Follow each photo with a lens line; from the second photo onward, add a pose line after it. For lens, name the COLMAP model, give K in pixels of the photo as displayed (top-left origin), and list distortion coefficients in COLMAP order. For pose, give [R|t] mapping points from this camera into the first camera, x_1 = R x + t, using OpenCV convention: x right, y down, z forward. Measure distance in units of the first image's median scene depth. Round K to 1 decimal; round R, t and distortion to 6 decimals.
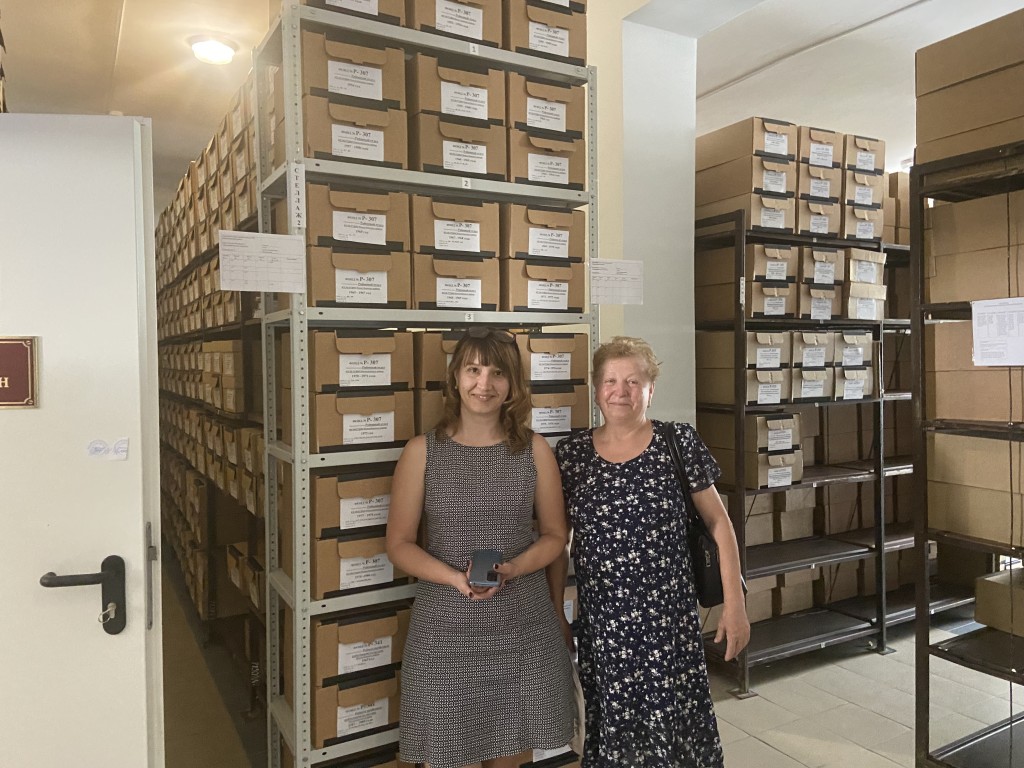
lens RADIAL K [[778.1, 0, 504.6], [0, 778.1, 384.5], [0, 0, 1]] dist [0.028841, -0.030732]
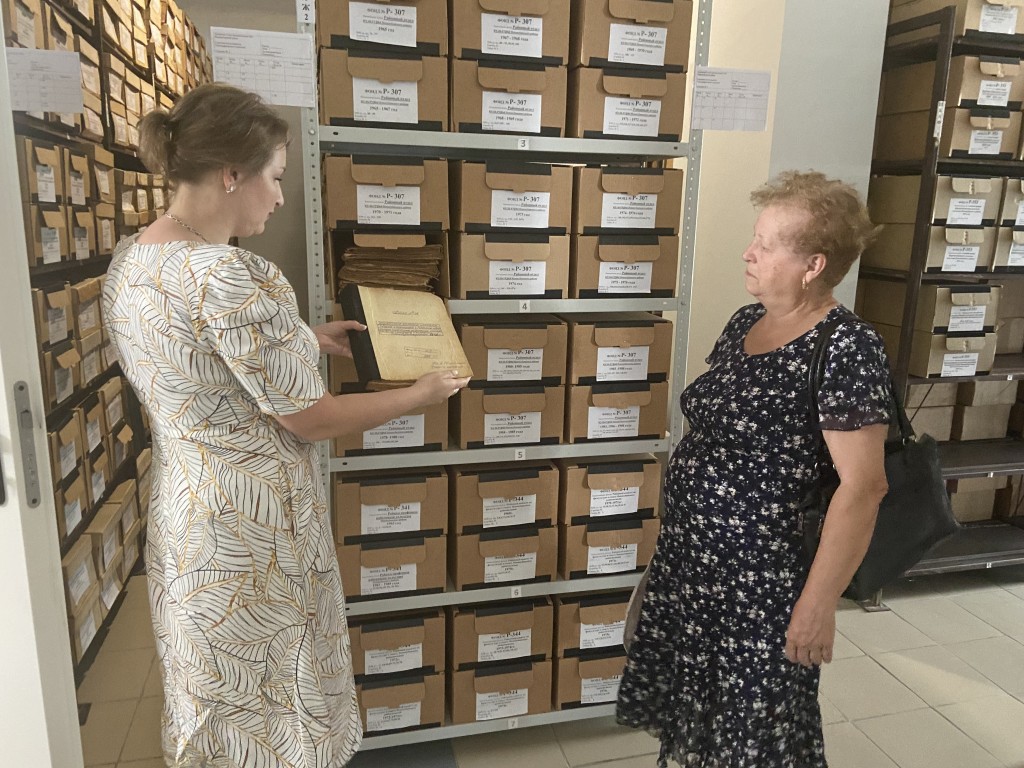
lens RADIAL K [[778.1, 0, 507.0], [0, 778.1, 388.6], [0, 0, 1]] dist [0.028841, -0.030732]
pose [[0.964770, 0.094077, -0.245700, 0.110763], [-0.043986, 0.978415, 0.201915, 0.000410], [0.259392, -0.183994, 0.948083, 0.119123]]
